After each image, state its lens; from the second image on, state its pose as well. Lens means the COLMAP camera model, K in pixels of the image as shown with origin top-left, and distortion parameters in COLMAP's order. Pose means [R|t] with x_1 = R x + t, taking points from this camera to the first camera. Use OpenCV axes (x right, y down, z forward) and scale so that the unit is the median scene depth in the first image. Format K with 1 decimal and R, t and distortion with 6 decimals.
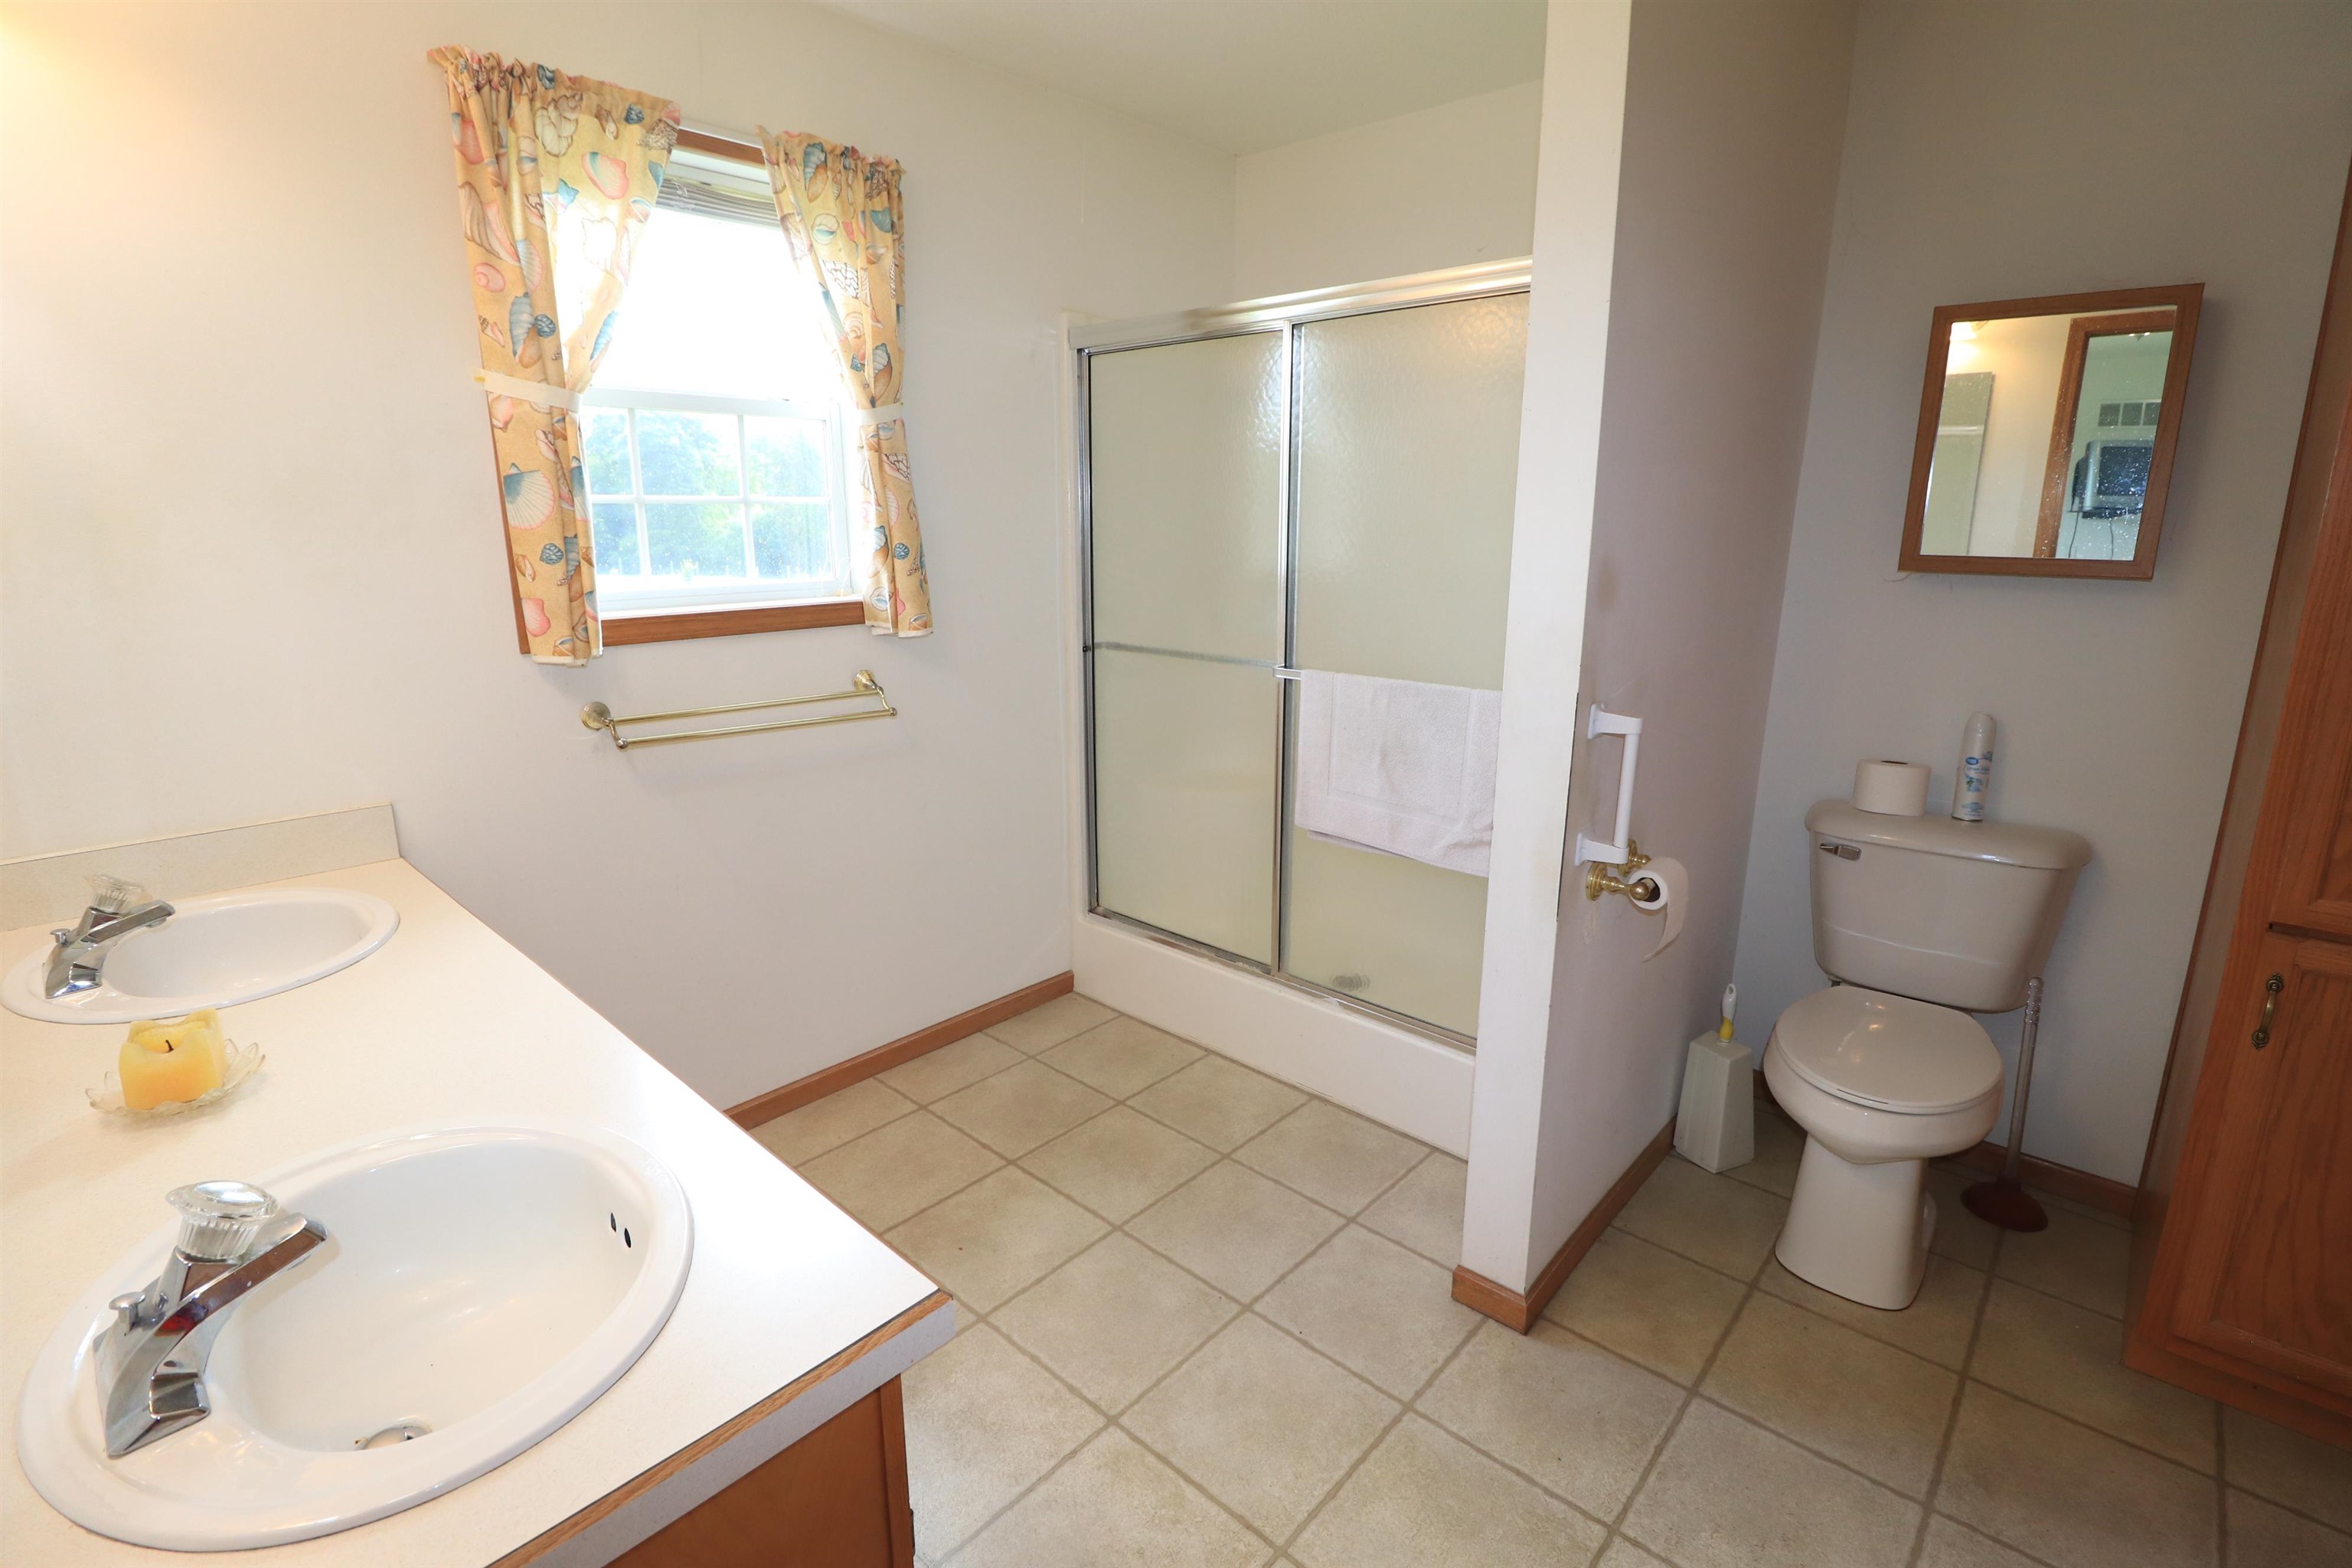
lens RADIAL K [[1087.7, 0, 1176.7], [0, 1087.7, 760.5], [0, 0, 1]] dist [0.001197, -0.015005]
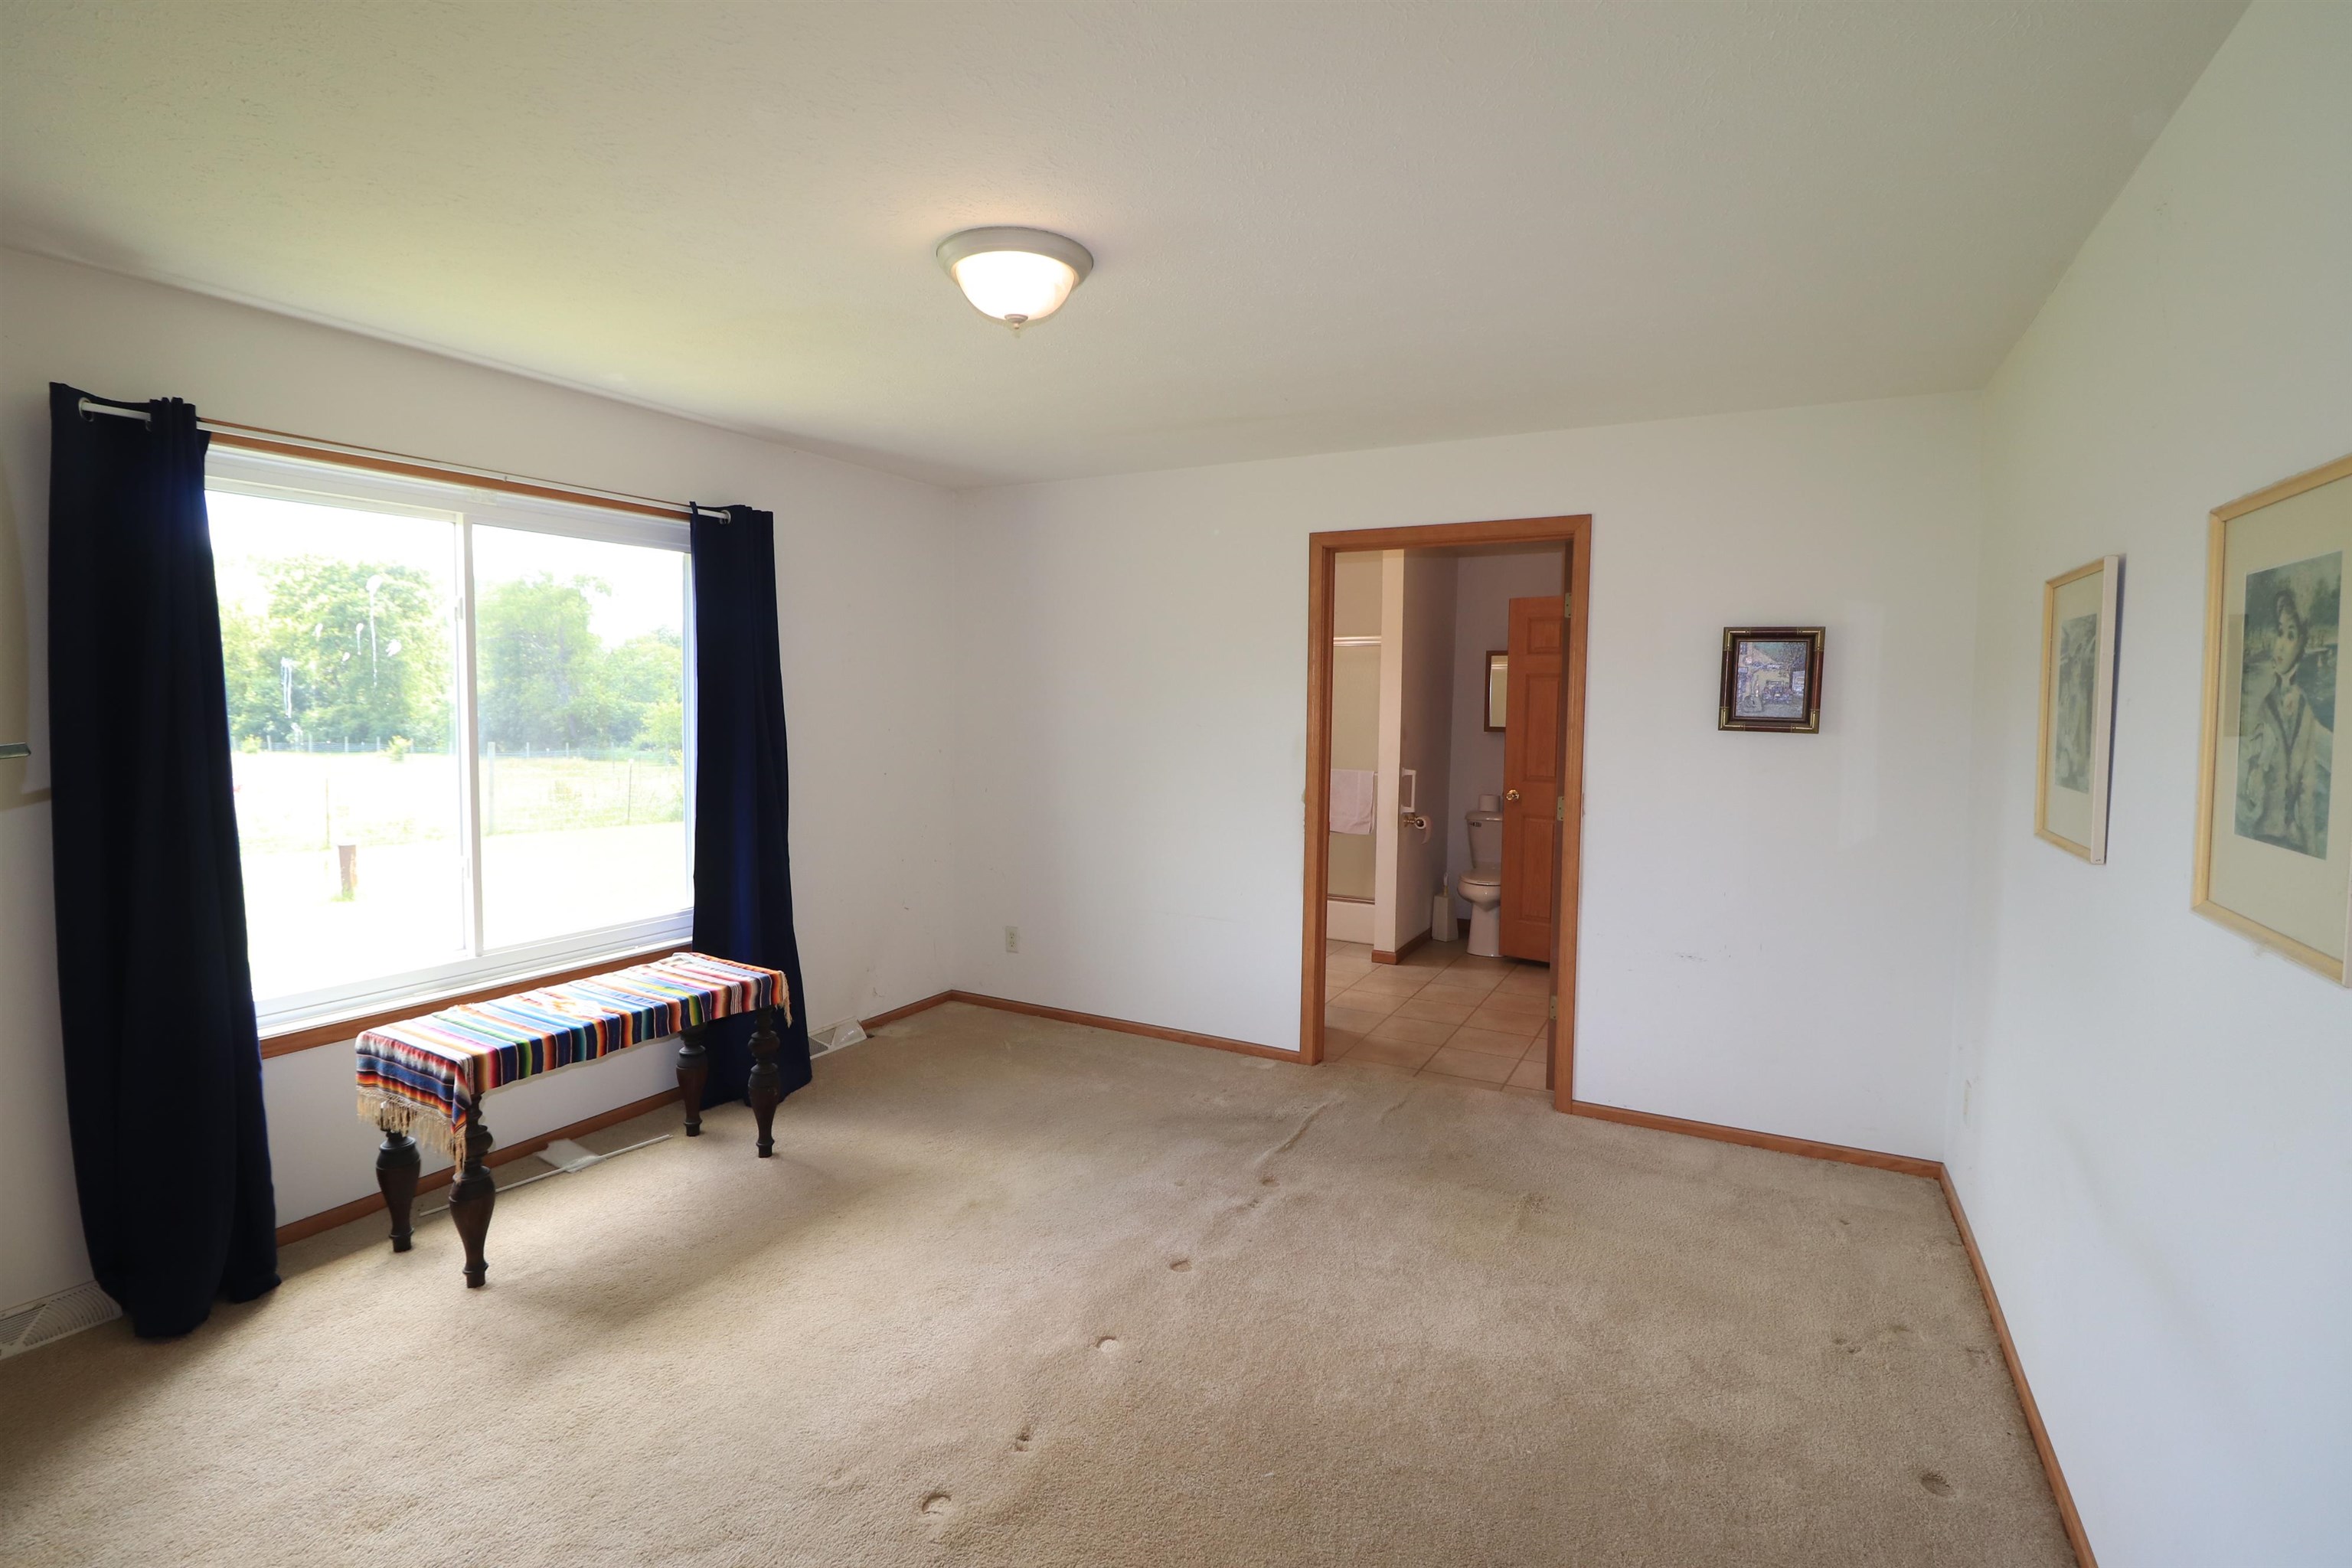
lens RADIAL K [[1092.2, 0, 1176.0], [0, 1092.2, 784.0], [0, 0, 1]] dist [-0.000227, -0.000093]
pose [[0.971103, -0.009117, 0.238486, -1.023369], [0.042474, 0.989920, -0.135109, 0.389902], [-0.234850, 0.141334, 0.961702, -1.934626]]
